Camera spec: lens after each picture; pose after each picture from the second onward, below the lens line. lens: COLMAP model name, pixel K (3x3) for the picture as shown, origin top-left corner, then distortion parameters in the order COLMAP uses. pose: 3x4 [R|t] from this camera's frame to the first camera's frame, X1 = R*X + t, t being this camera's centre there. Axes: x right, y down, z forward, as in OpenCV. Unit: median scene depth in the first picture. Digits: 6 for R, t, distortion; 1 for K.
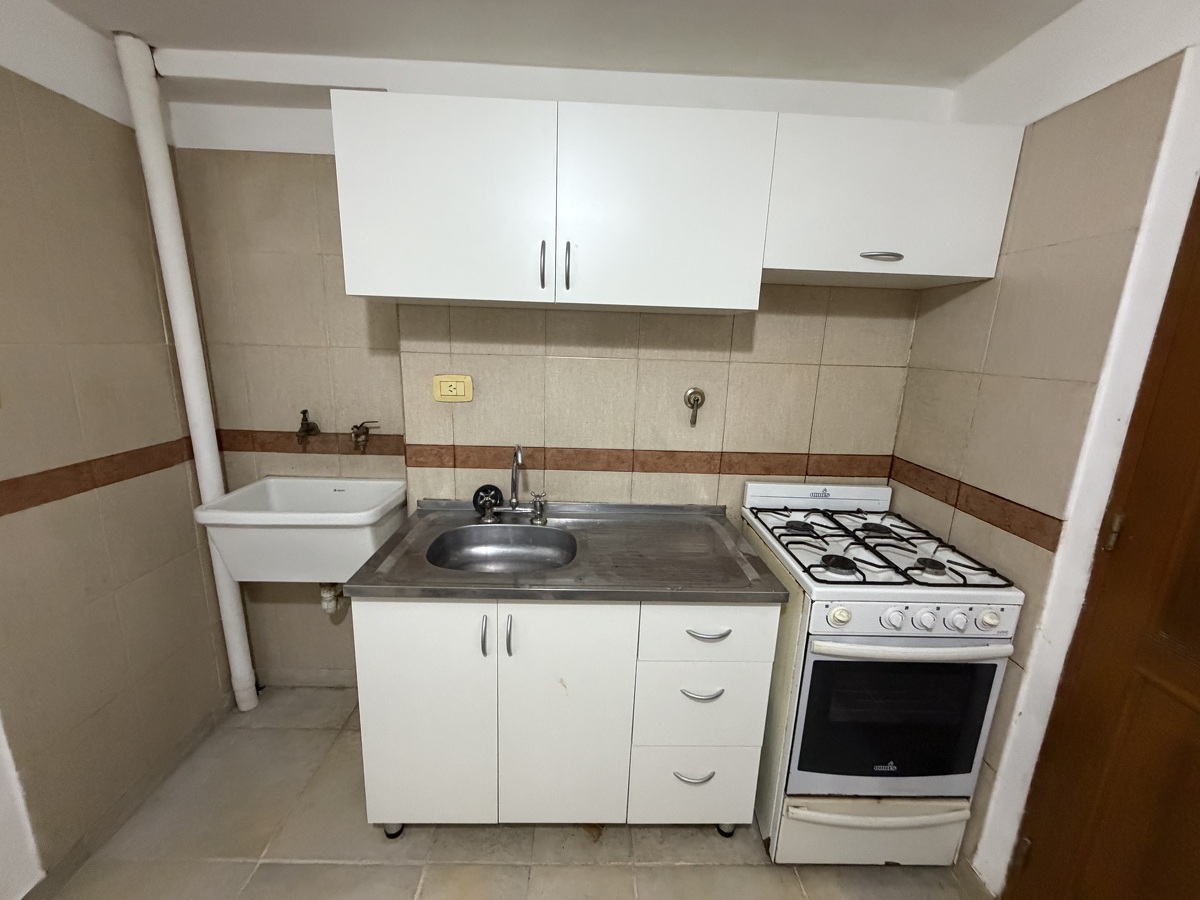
lens RADIAL K [[477.3, 0, 599.6], [0, 477.3, 447.8], [0, 0, 1]] dist [0.000446, 0.000134]
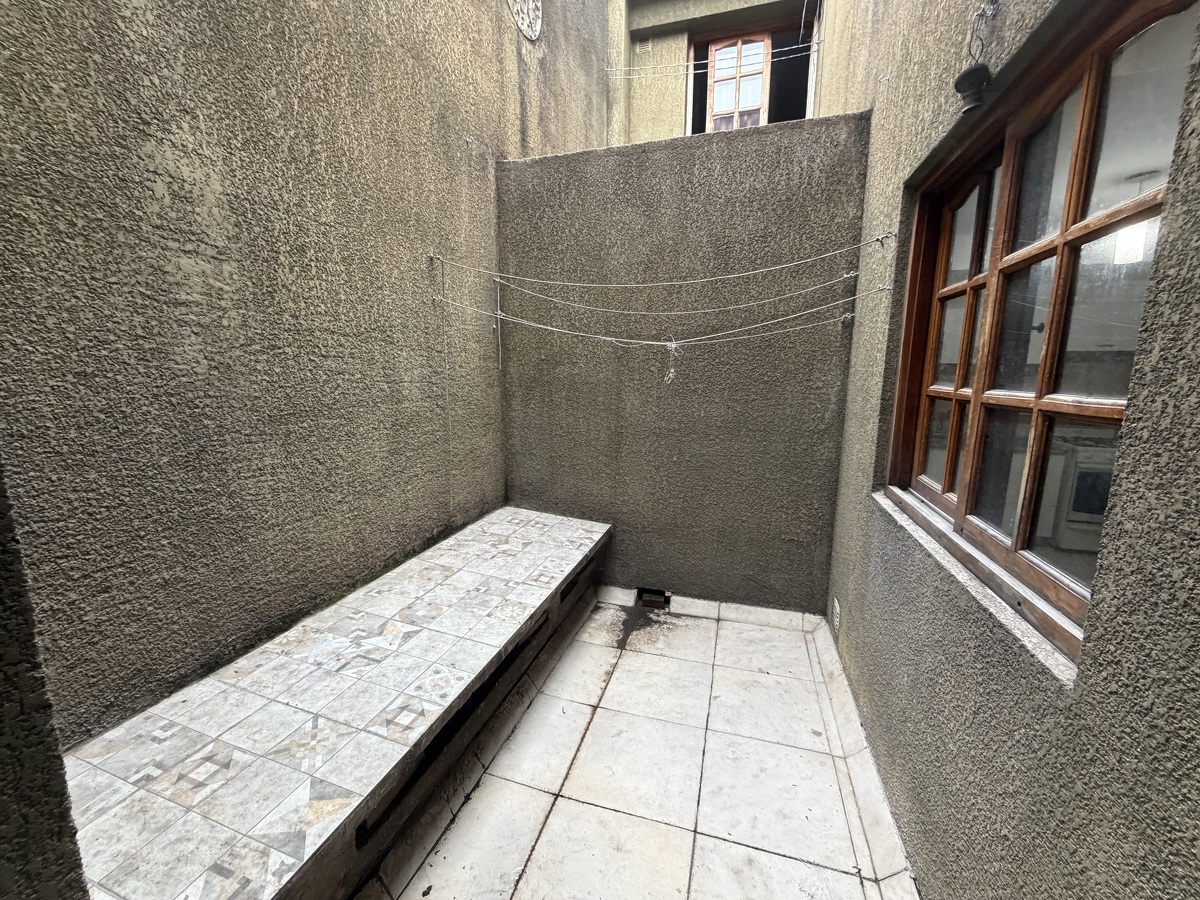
lens RADIAL K [[486.5, 0, 598.9], [0, 486.5, 455.7], [0, 0, 1]] dist [0.000175, 0.000028]
pose [[0.946661, 0.029081, -0.320918, -1.368560], [-0.047576, 0.997618, -0.049941, 0.575779], [0.318701, 0.062545, 0.945789, -2.759202]]
